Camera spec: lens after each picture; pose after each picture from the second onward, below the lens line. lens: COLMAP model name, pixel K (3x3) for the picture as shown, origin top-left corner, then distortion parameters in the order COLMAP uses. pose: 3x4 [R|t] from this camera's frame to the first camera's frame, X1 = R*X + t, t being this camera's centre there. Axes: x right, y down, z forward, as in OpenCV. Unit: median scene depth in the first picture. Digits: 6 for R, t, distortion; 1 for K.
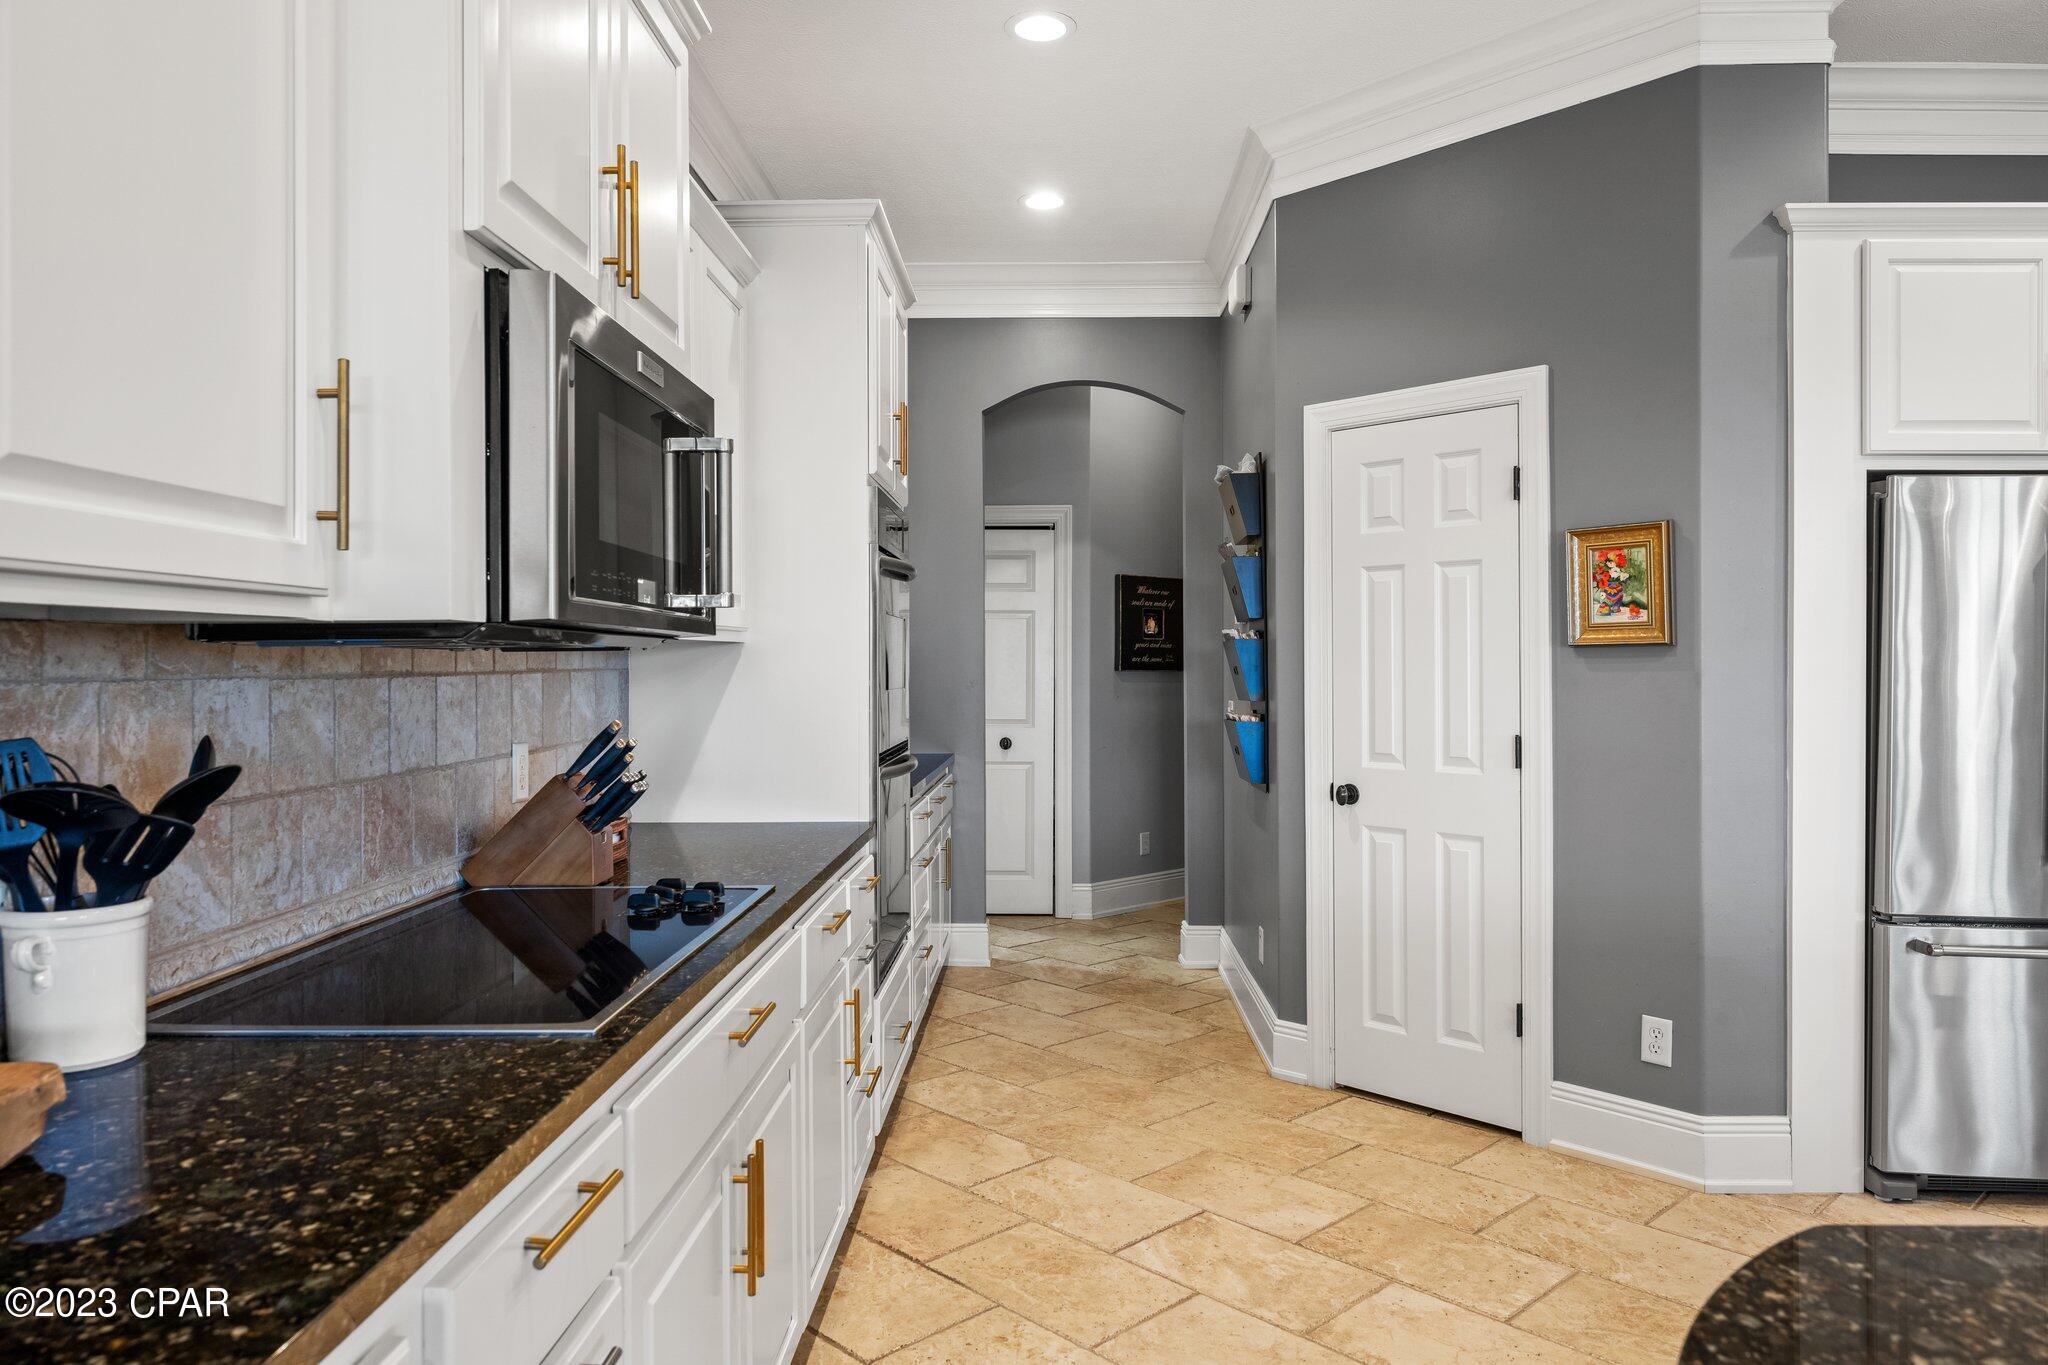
lens RADIAL K [[1343.4, 0, 1024.0], [0, 1343.4, 682.5], [0, 0, 1]] dist [-0.000503, -0.000247]
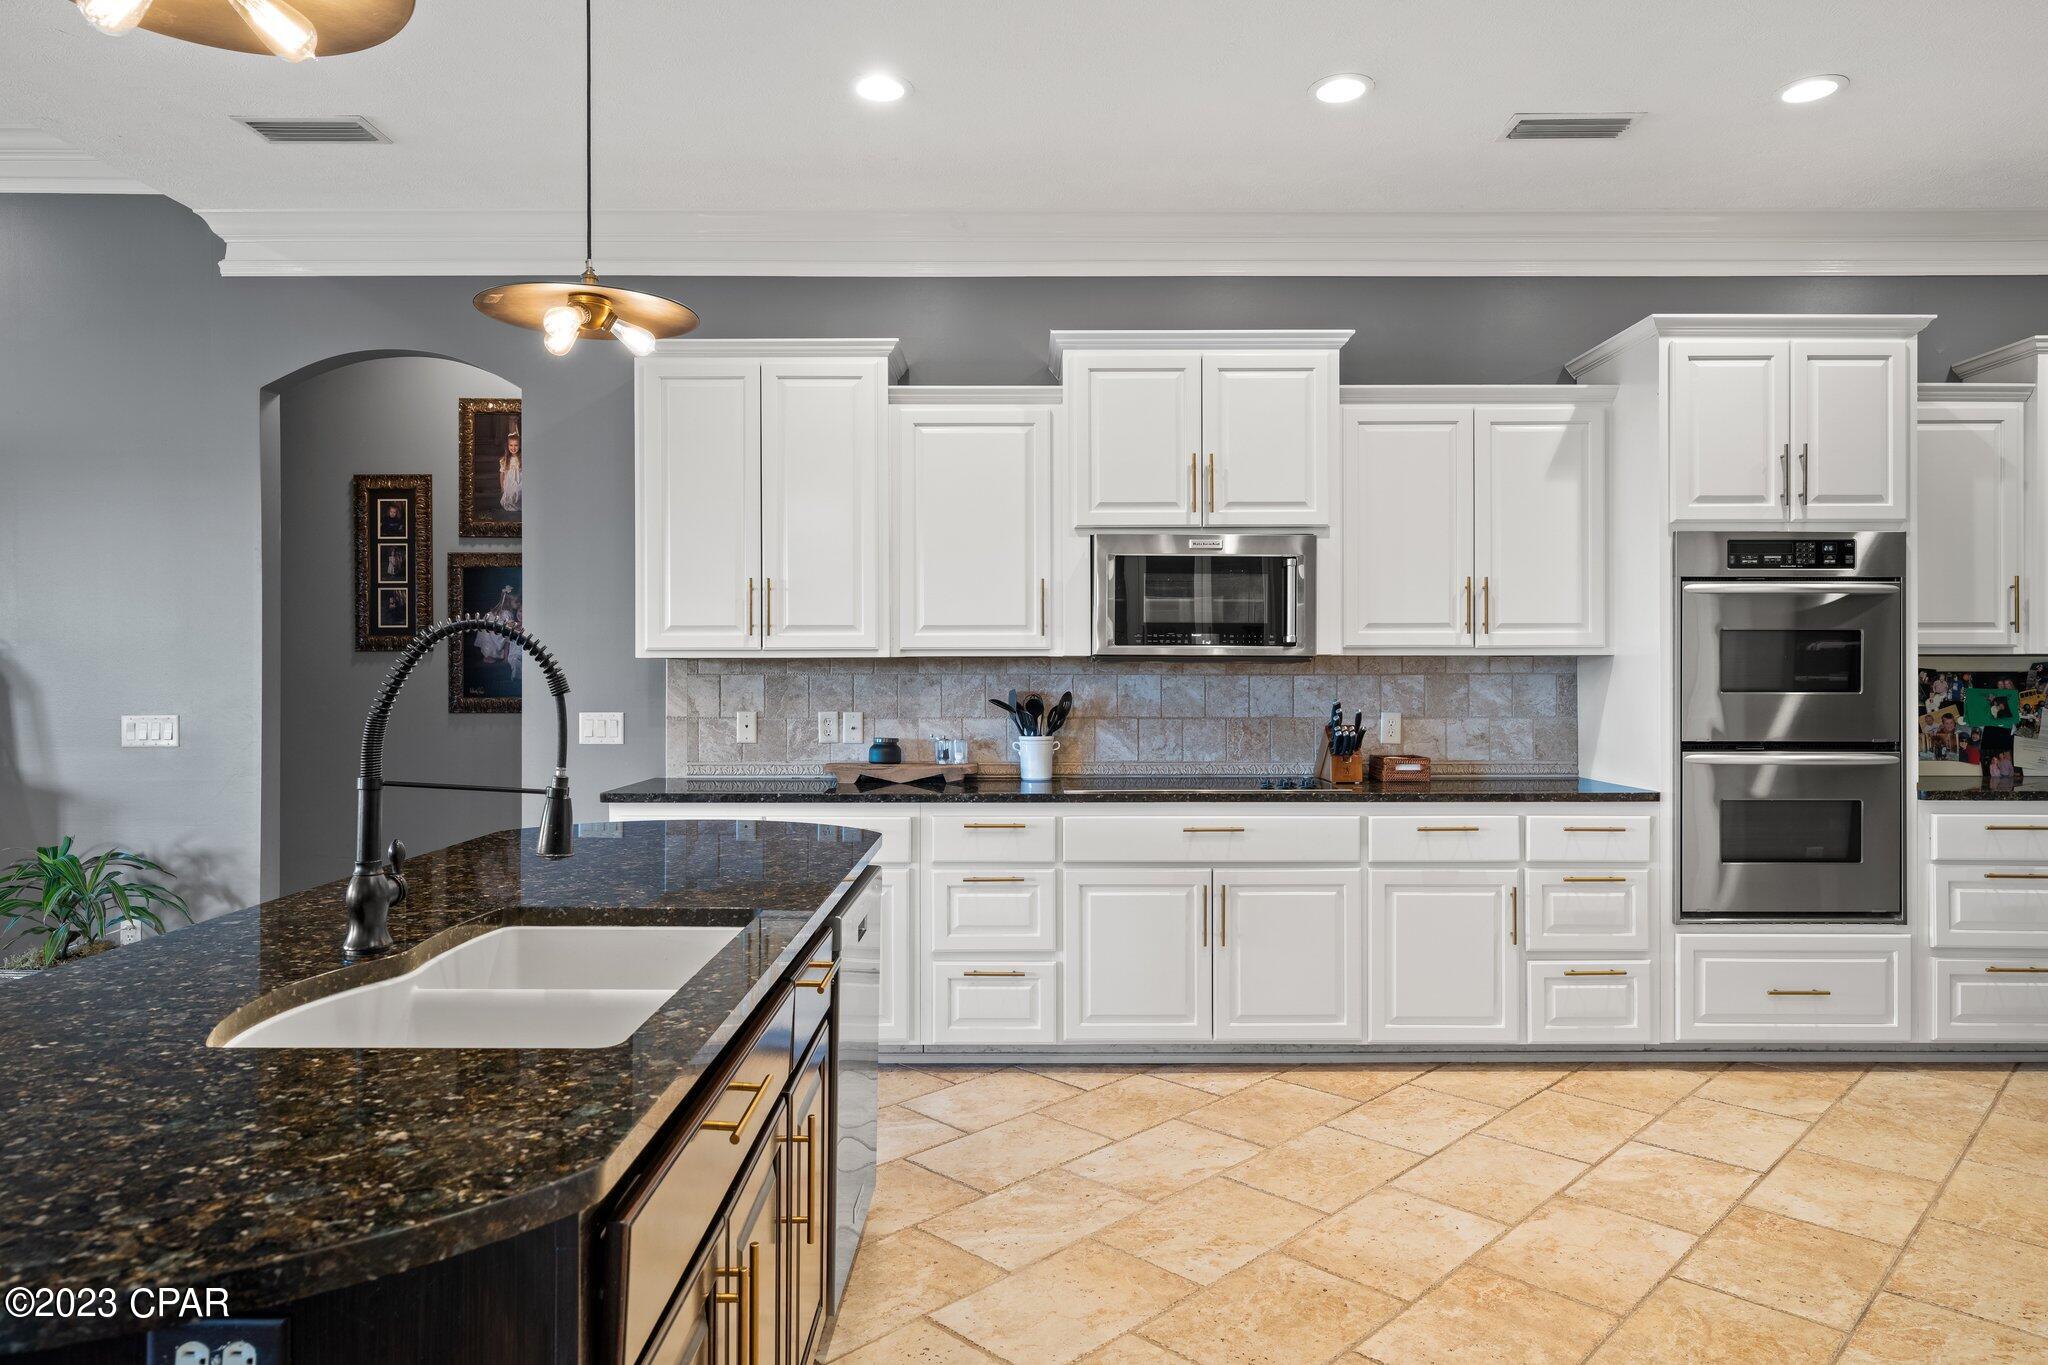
lens RADIAL K [[1234.0, 0, 1026.3], [0, 1234.0, 671.7], [0, 0, 1]] dist [-0.022599, 0.032976]
pose [[0.030580, -0.003985, -0.999524, 1.462072], [-0.015139, 0.999875, -0.004450, 0.004370], [0.999418, 0.015268, 0.030516, 0.488438]]
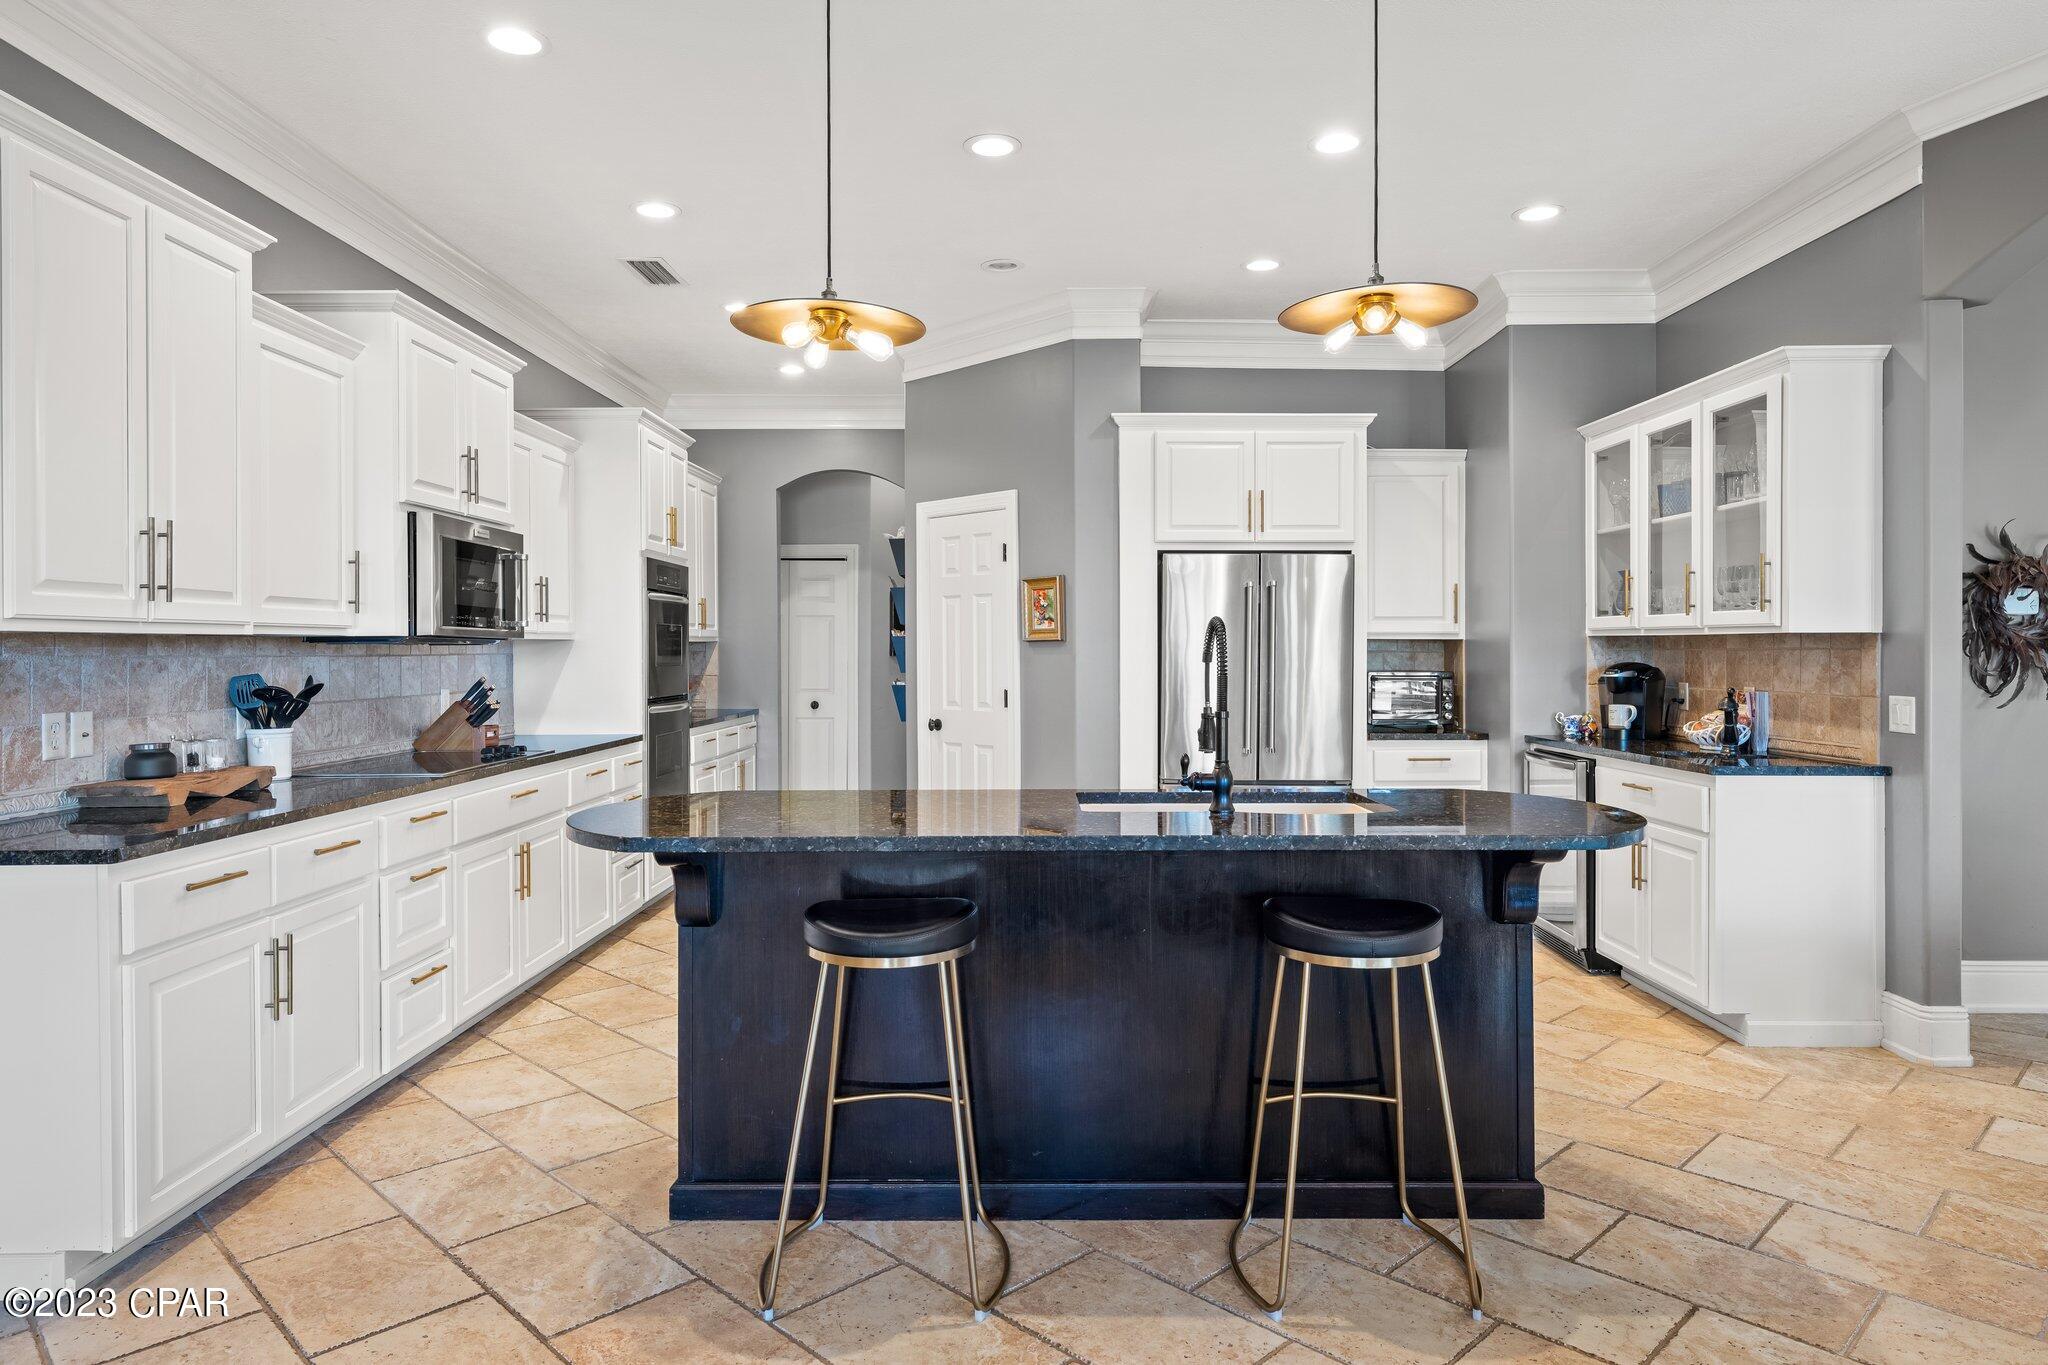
lens RADIAL K [[1234.0, 0, 1026.3], [0, 1234.0, 671.7], [0, 0, 1]] dist [-0.022599, 0.032976]
pose [[0.999756, -0.000946, 0.022054, 0.543903], [0.000903, 0.999998, 0.001966, 0.017375], [-0.022056, -0.001945, 0.999755, -1.043688]]
